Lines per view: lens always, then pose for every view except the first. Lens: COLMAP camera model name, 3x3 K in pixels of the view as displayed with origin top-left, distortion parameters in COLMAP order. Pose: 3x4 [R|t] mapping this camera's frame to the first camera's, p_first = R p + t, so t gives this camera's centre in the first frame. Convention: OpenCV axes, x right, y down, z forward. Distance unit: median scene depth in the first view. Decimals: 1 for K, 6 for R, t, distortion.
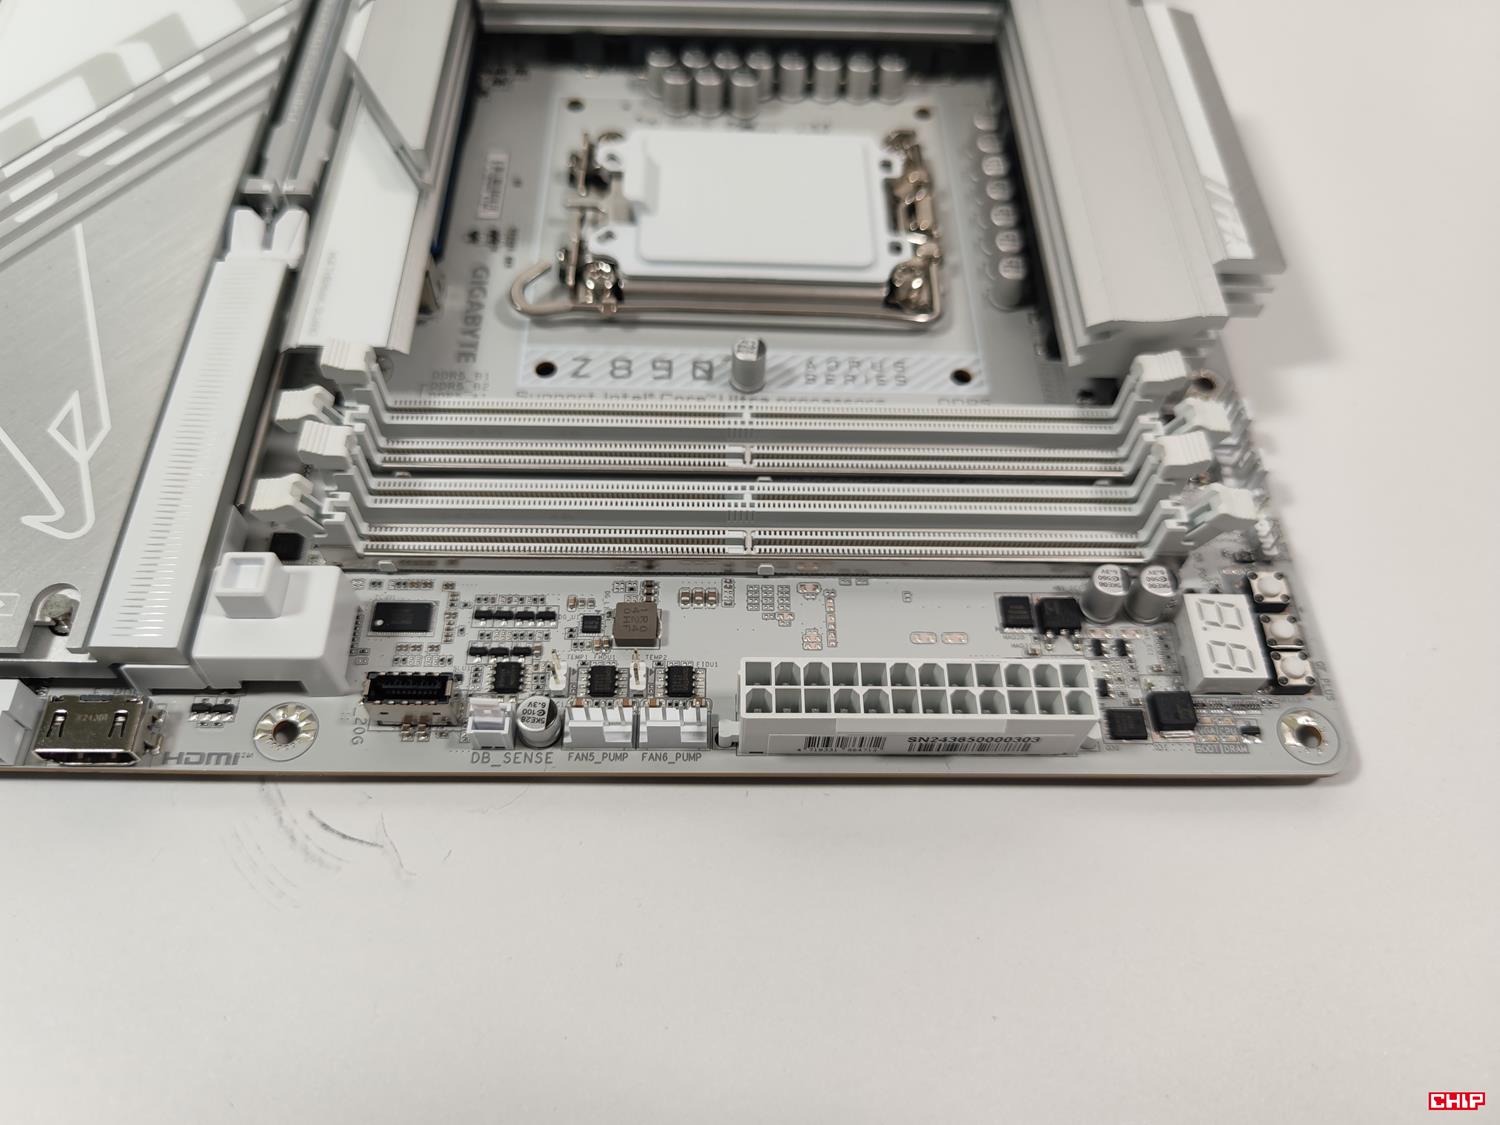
lens RADIAL K [[1139.6, 0, 736.4], [0, 1139.6, 557.6], [0, 0, 1]] dist [-0.020903, -0.018114]
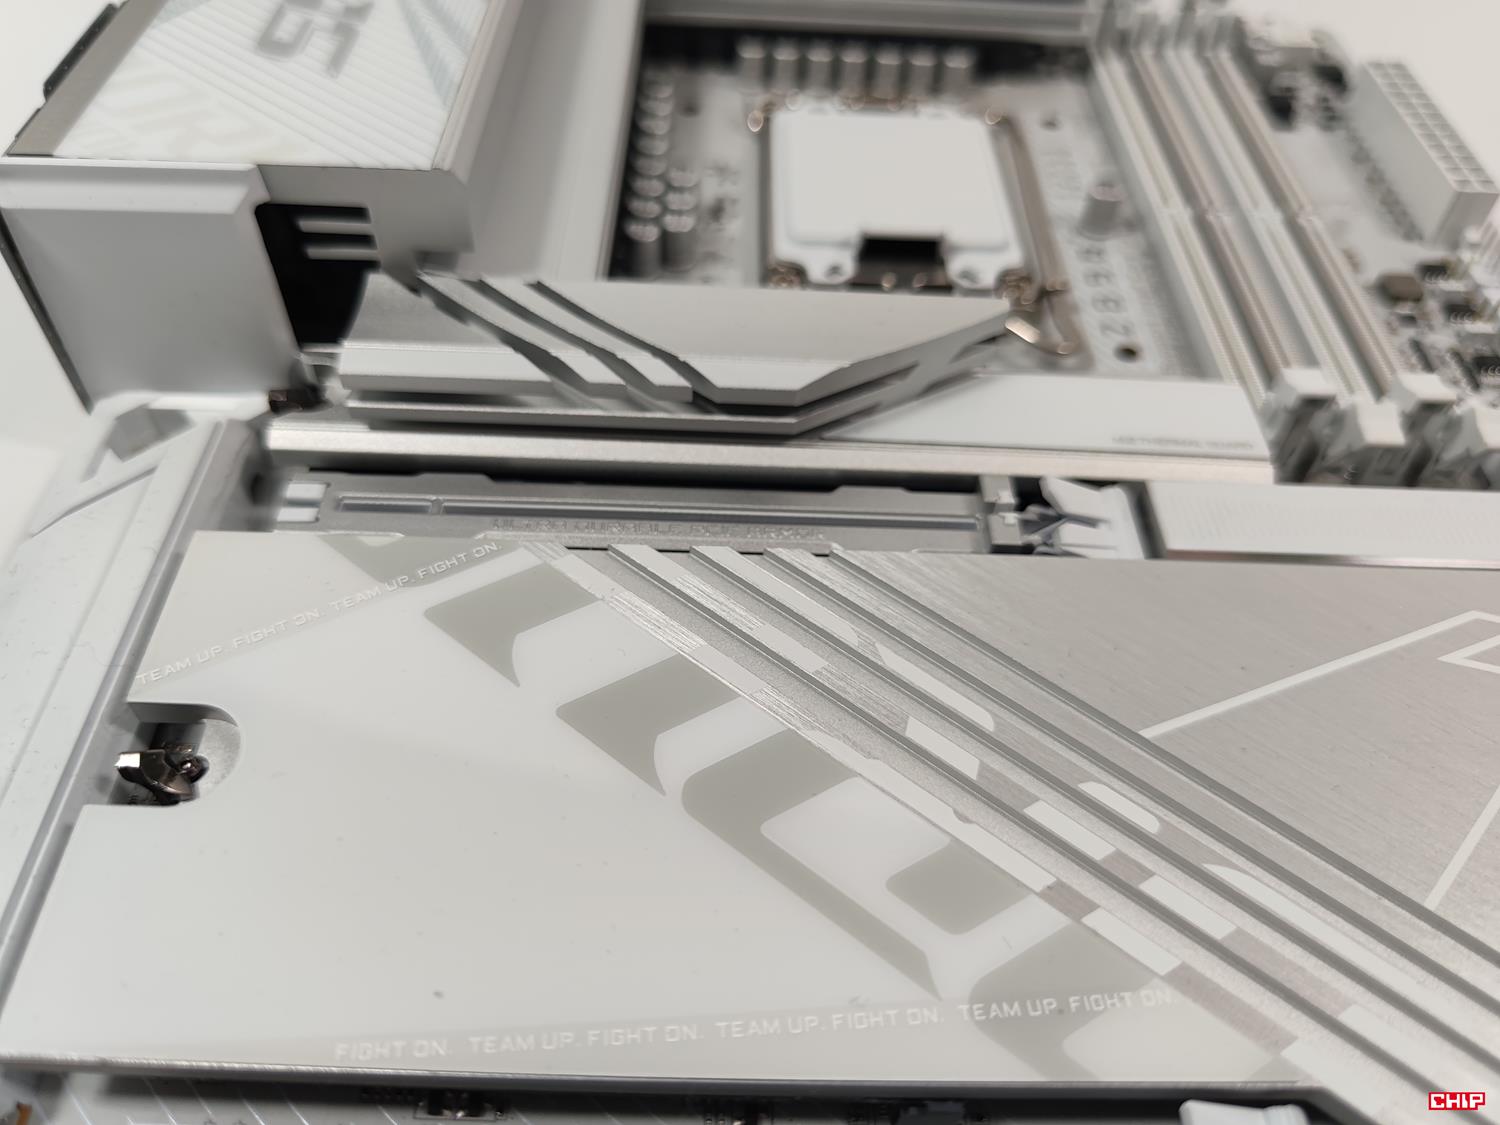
lens RADIAL K [[1139.6, 0, 735.9], [0, 1139.6, 588.5], [0, 0, 1]] dist [-0.020903, -0.018114]
pose [[0.017283, -0.794363, 0.607198, -0.880825], [0.829015, 0.350885, 0.435446, -0.759672], [-0.558959, 0.495850, 0.664603, 0.655643]]
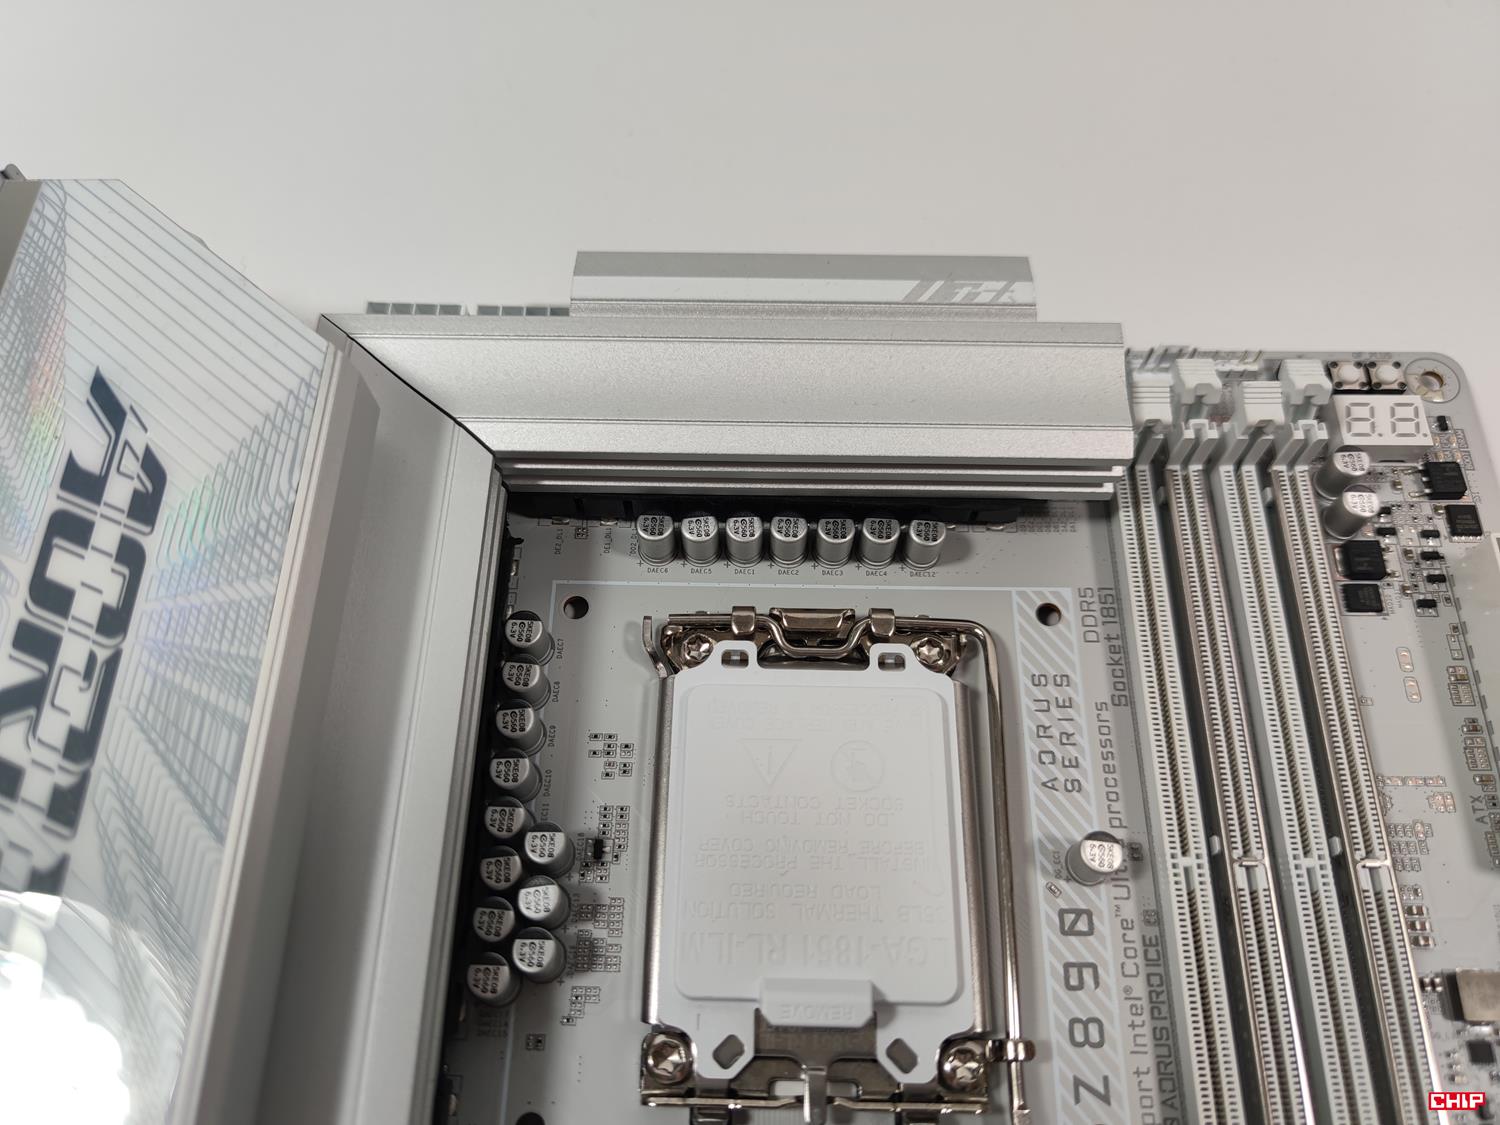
lens RADIAL K [[1139.6, 0, 731.0], [0, 1139.6, 569.6], [0, 0, 1]] dist [-0.020903, -0.018114]
pose [[0.028045, -0.916889, 0.398156, -0.124648], [0.857945, 0.226484, 0.461124, -0.781745], [-0.512976, 0.328664, 0.792992, 0.426479]]
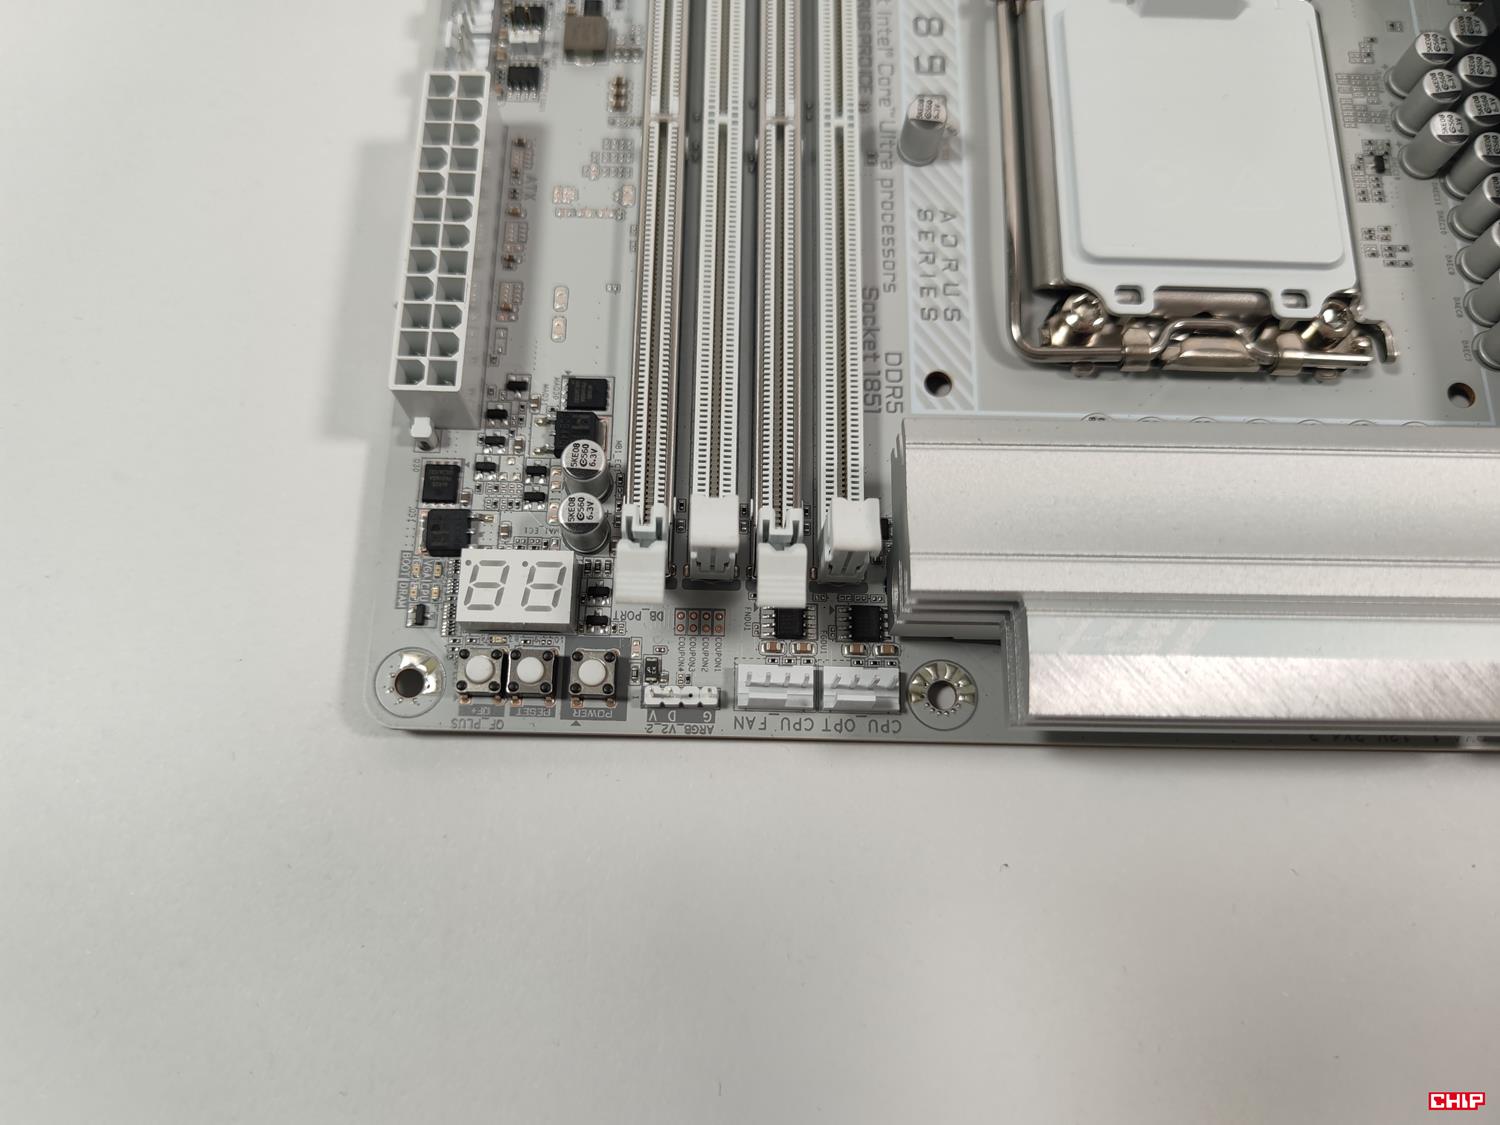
lens RADIAL K [[1139.6, 0, 733.1], [0, 1139.6, 574.8], [0, 0, 1]] dist [-0.020903, -0.018114]
pose [[-0.023200, 0.953038, -0.301961, 0.565705], [-0.847220, 0.141605, 0.512022, -0.422909], [0.530735, 0.267706, 0.804148, 0.335387]]
